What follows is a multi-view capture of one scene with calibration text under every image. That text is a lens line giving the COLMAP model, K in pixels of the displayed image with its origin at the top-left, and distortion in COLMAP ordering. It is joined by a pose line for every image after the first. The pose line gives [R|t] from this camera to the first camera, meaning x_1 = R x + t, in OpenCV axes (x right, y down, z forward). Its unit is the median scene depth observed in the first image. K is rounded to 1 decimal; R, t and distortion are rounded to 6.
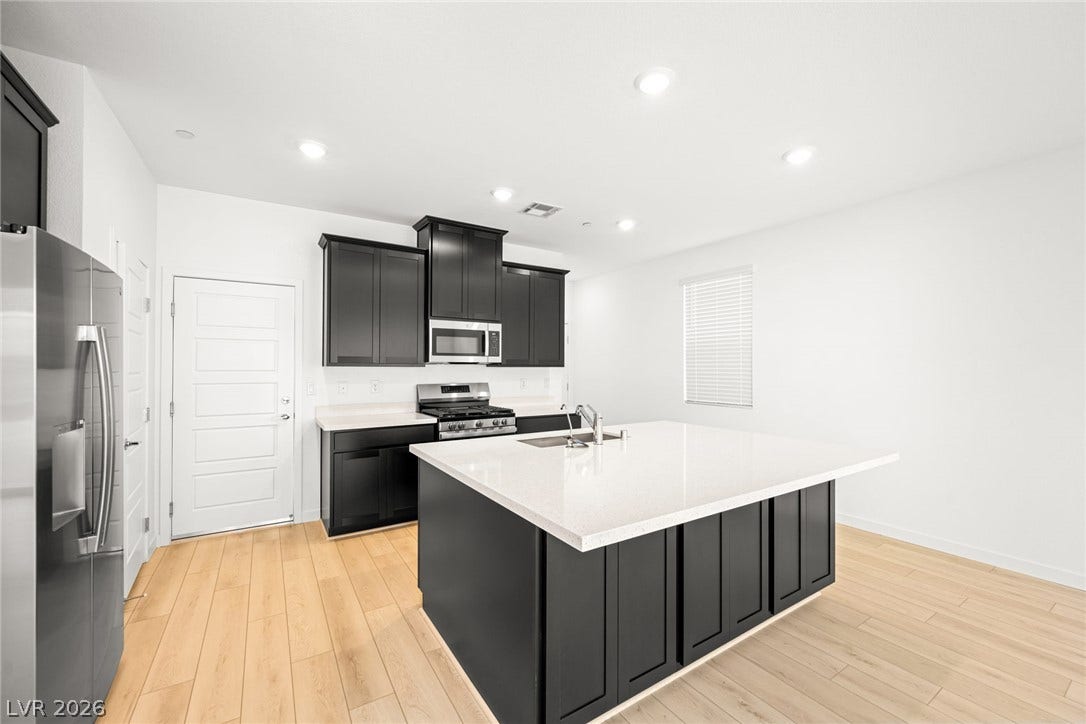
lens RADIAL K [[430.9, 0, 539.4], [0, 430.9, 369.5], [0, 0, 1]] dist [-0.000416, -0.000142]
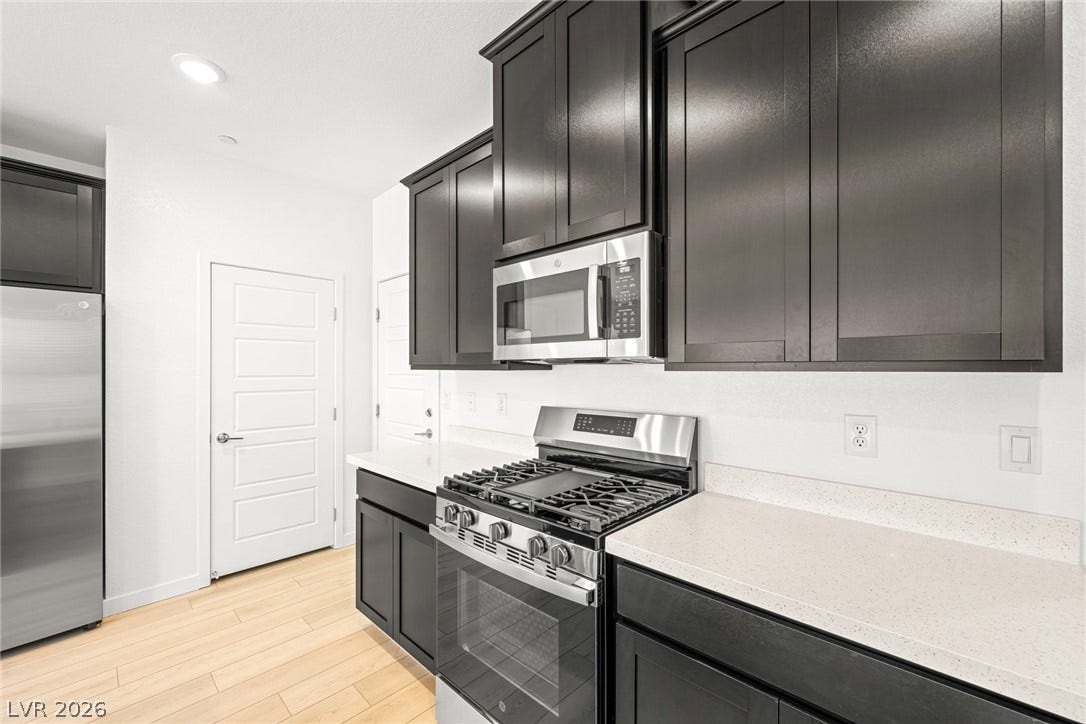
lens RADIAL K [[430.9, 0, 539.4], [0, 430.9, 369.5], [0, 0, 1]] dist [-0.000416, -0.000142]
pose [[0.237788, 0.000684, -0.971317, 0.199304], [-0.003707, 0.999993, -0.000203, -0.006971], [0.971310, 0.003649, 0.237789, 0.894241]]
